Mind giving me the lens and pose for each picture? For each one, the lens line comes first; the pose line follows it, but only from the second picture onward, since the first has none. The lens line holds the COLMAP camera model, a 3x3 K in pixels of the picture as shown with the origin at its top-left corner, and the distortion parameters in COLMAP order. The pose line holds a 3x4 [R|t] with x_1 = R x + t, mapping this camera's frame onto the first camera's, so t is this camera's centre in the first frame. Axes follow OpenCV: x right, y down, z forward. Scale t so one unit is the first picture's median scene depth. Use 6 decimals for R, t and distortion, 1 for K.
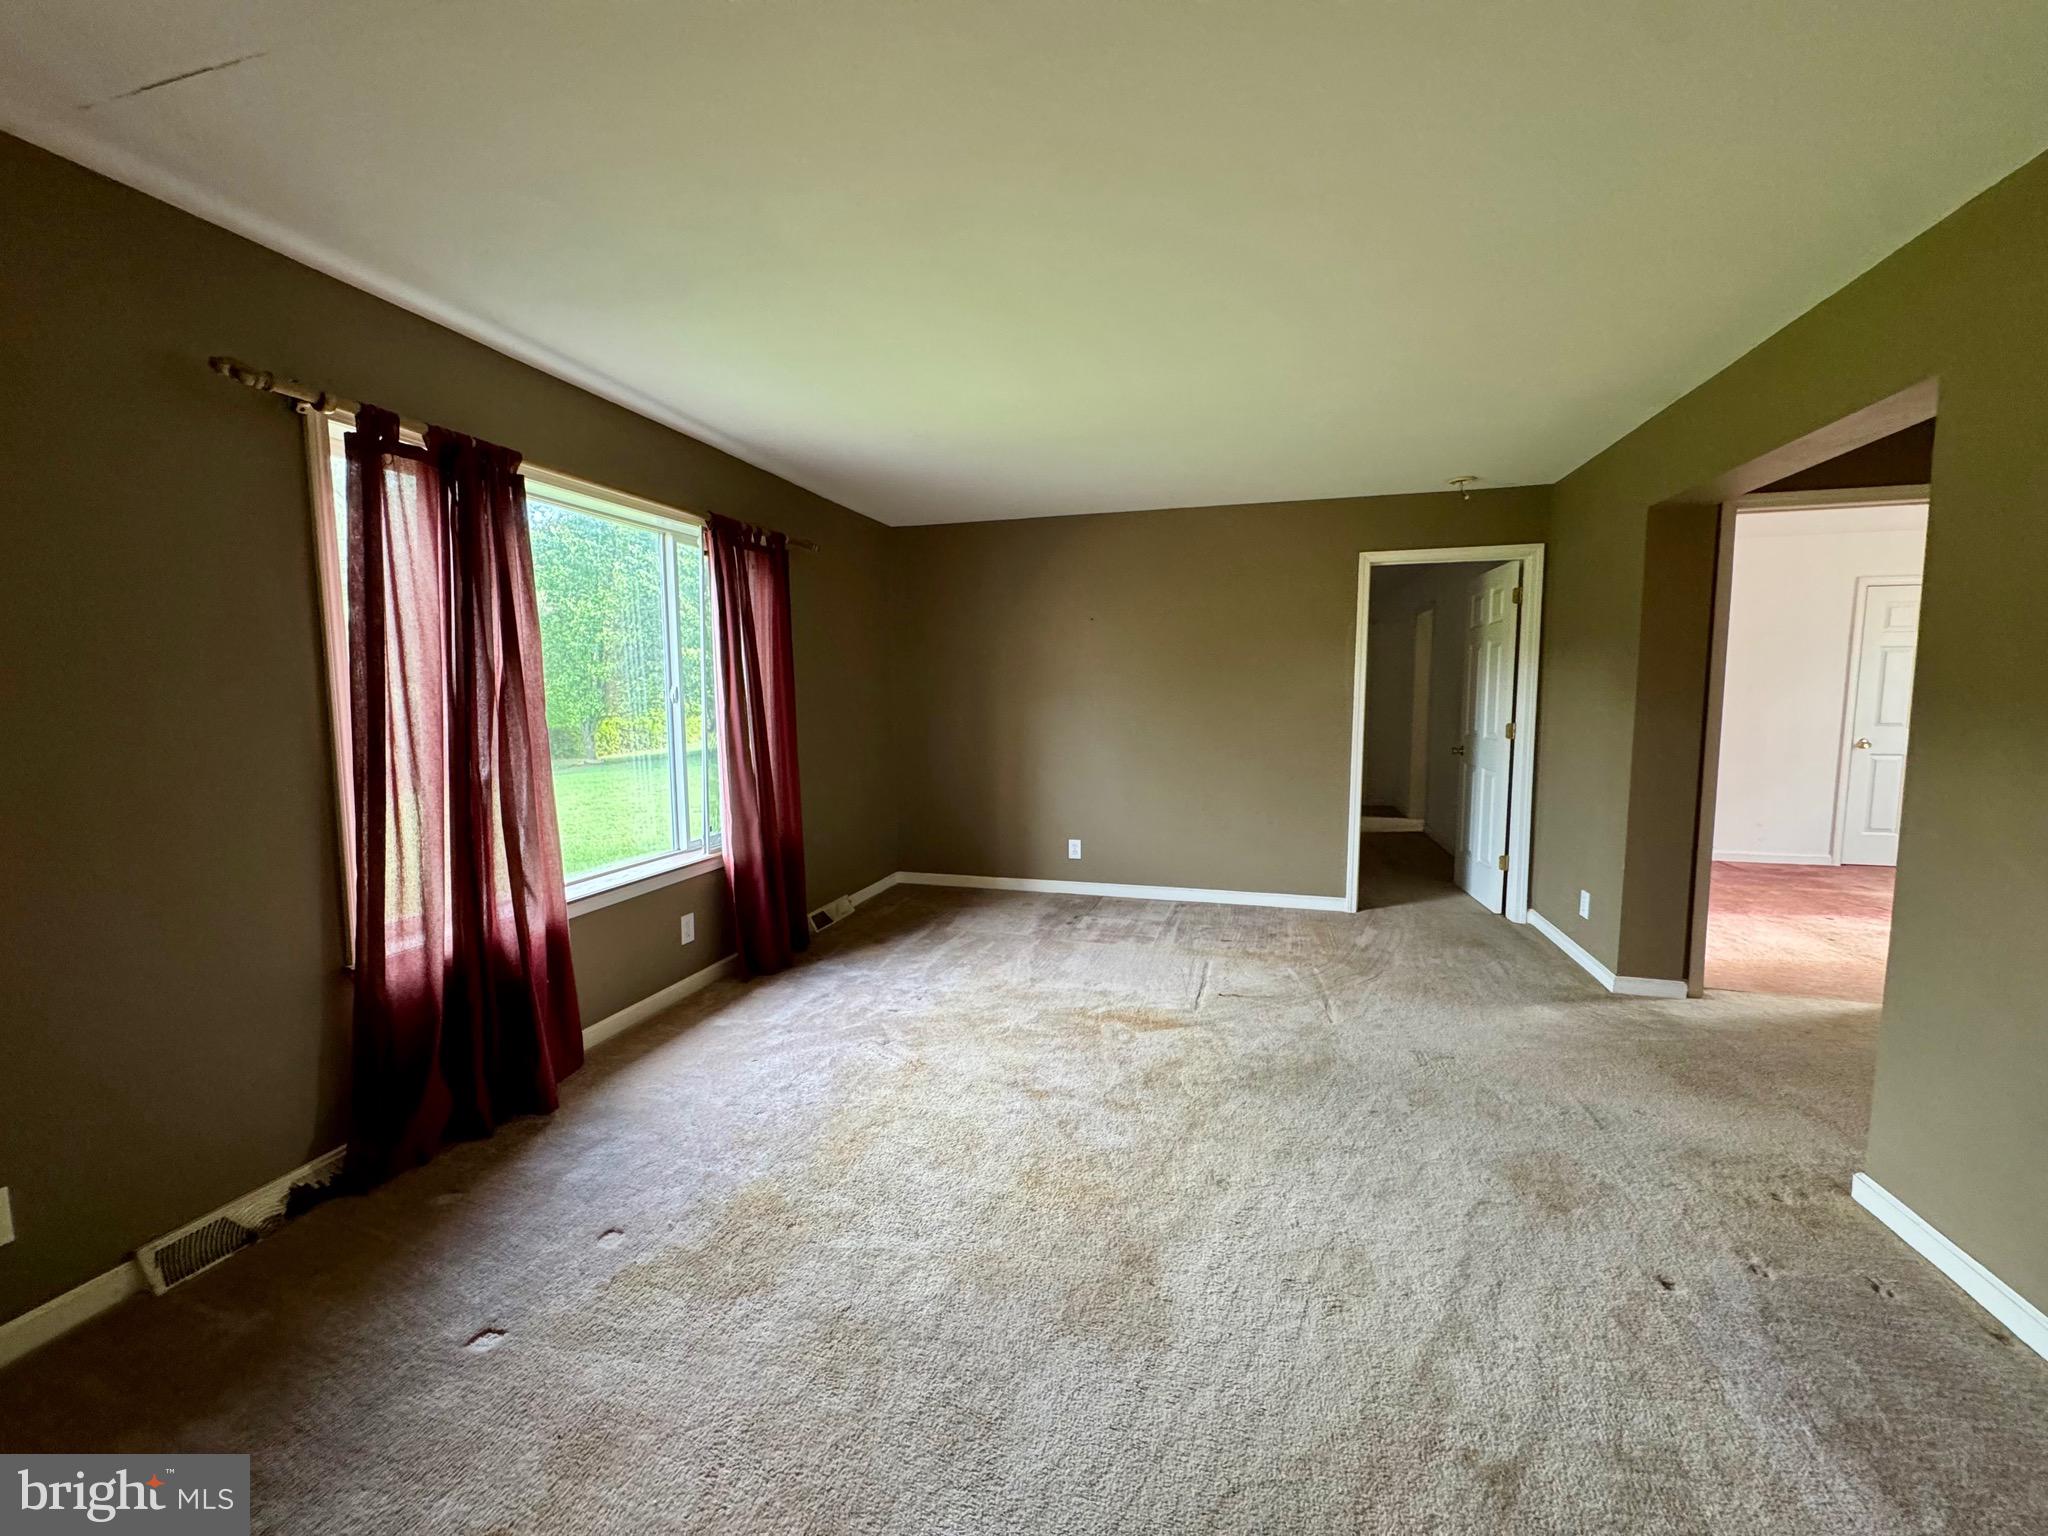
lens RADIAL K [[813.0, 0, 1019.1], [0, 813.0, 764.8], [0, 0, 1]] dist [-0.005486, 0.001183]
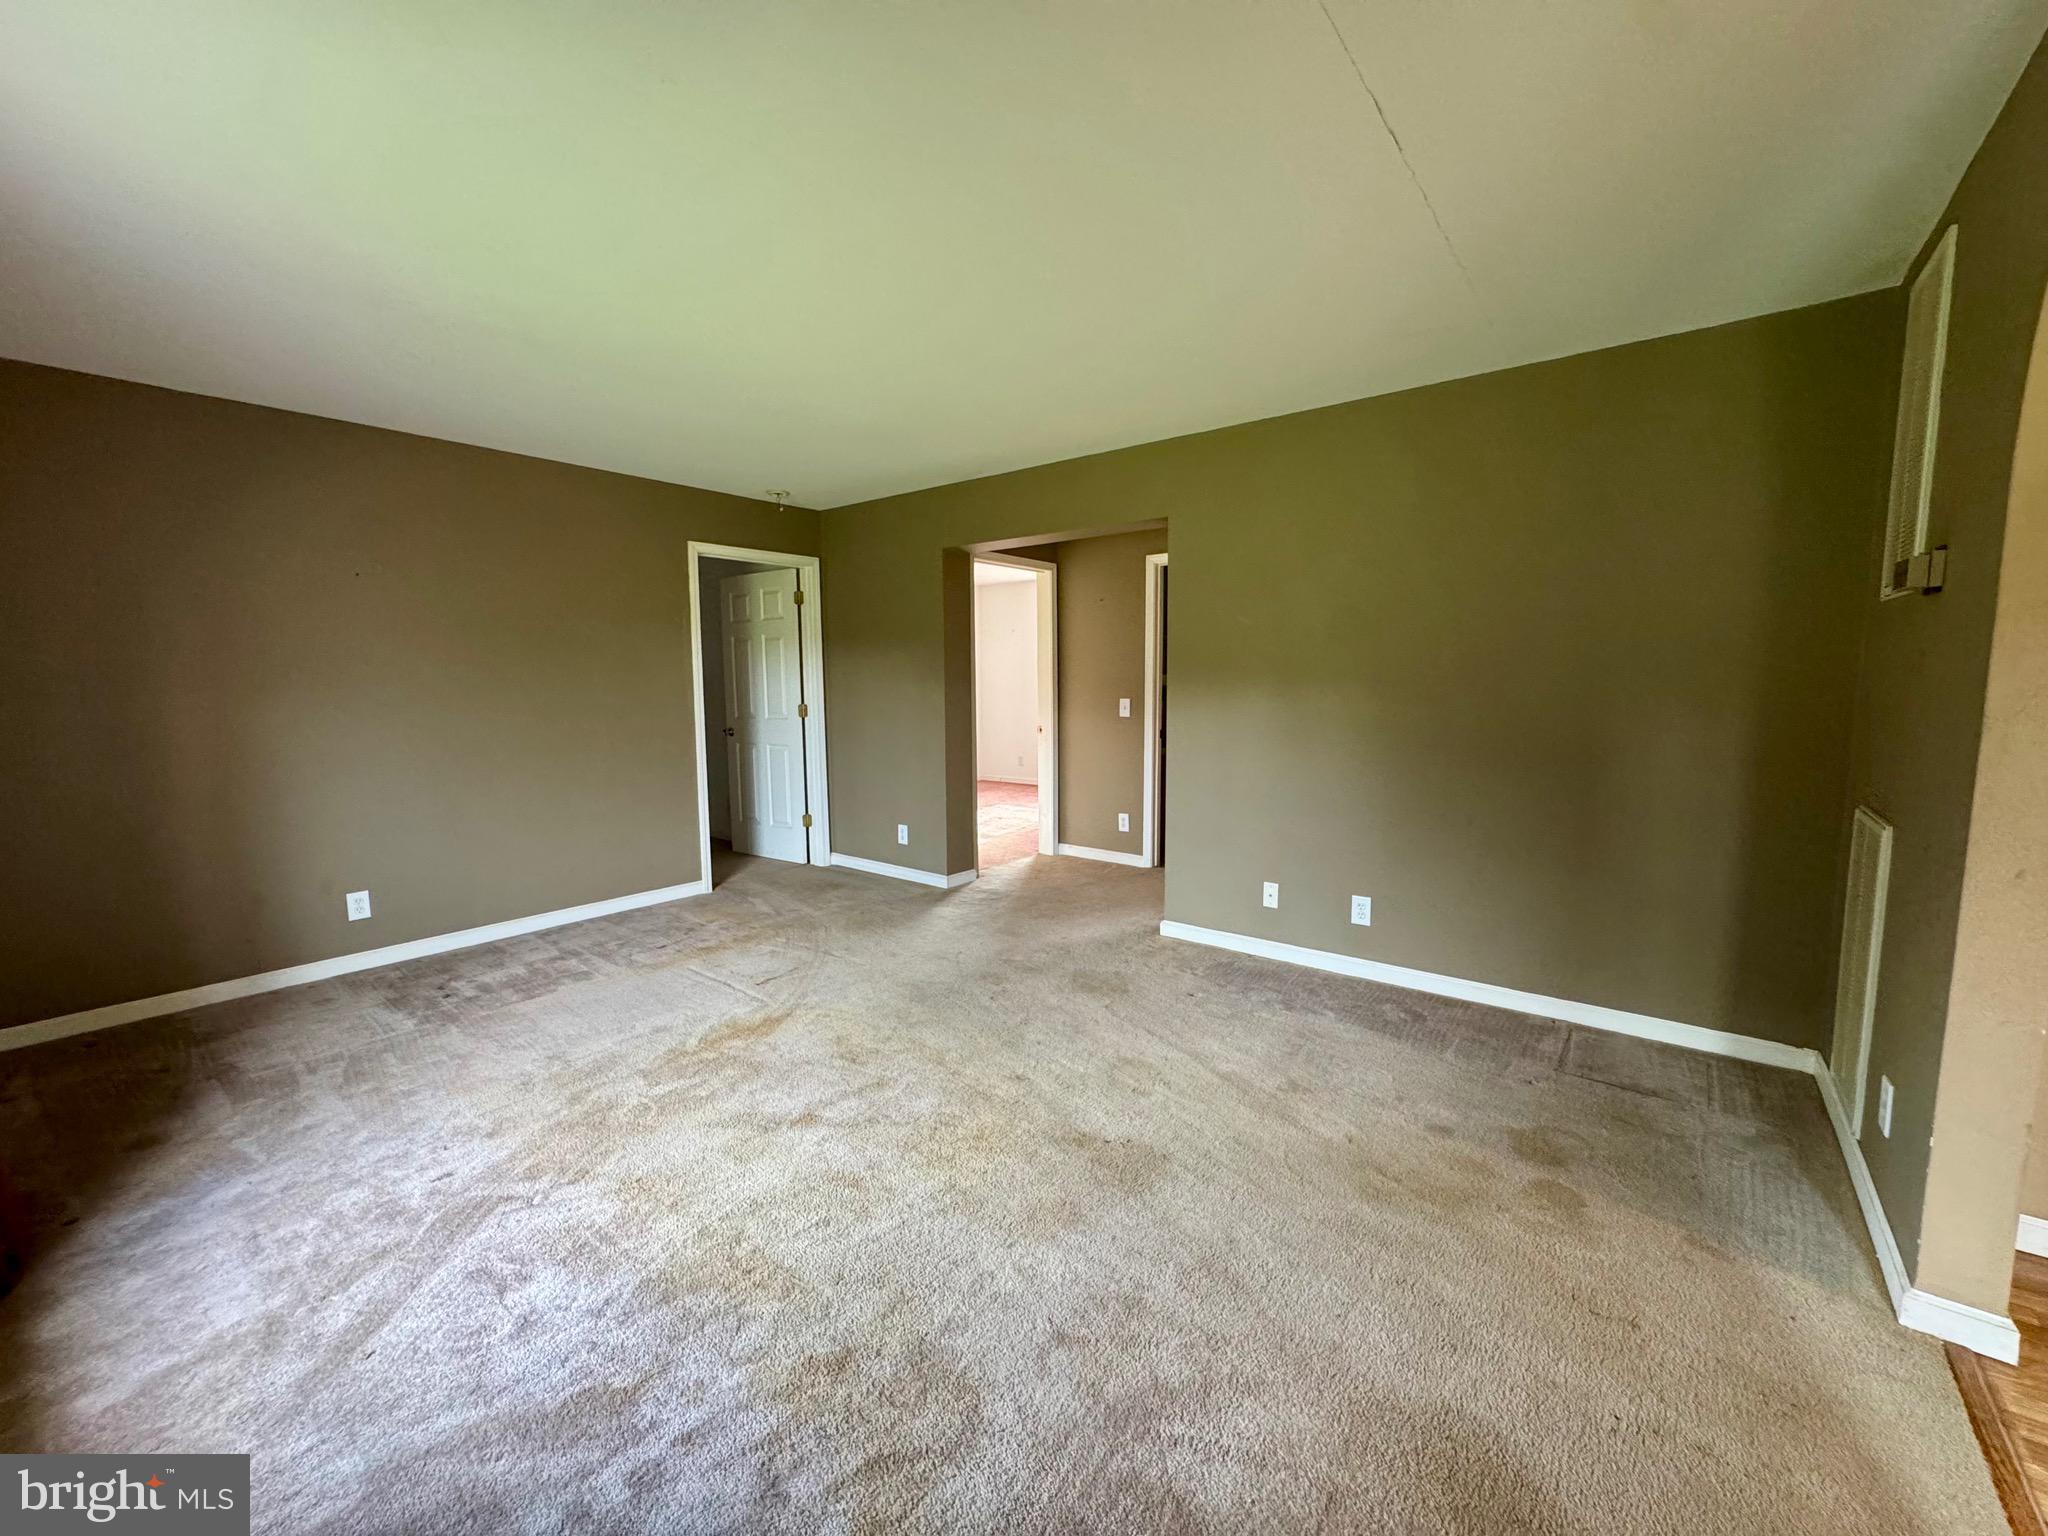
lens RADIAL K [[813.0, 0, 1025.3], [0, 813.0, 759.9], [0, 0, 1]] dist [-0.005486, 0.001183]
pose [[0.388665, -0.091647, 0.916810, -0.447287], [0.088587, 0.994148, 0.061823, -0.016509], [-0.917111, 0.057189, 0.394509, 0.268456]]
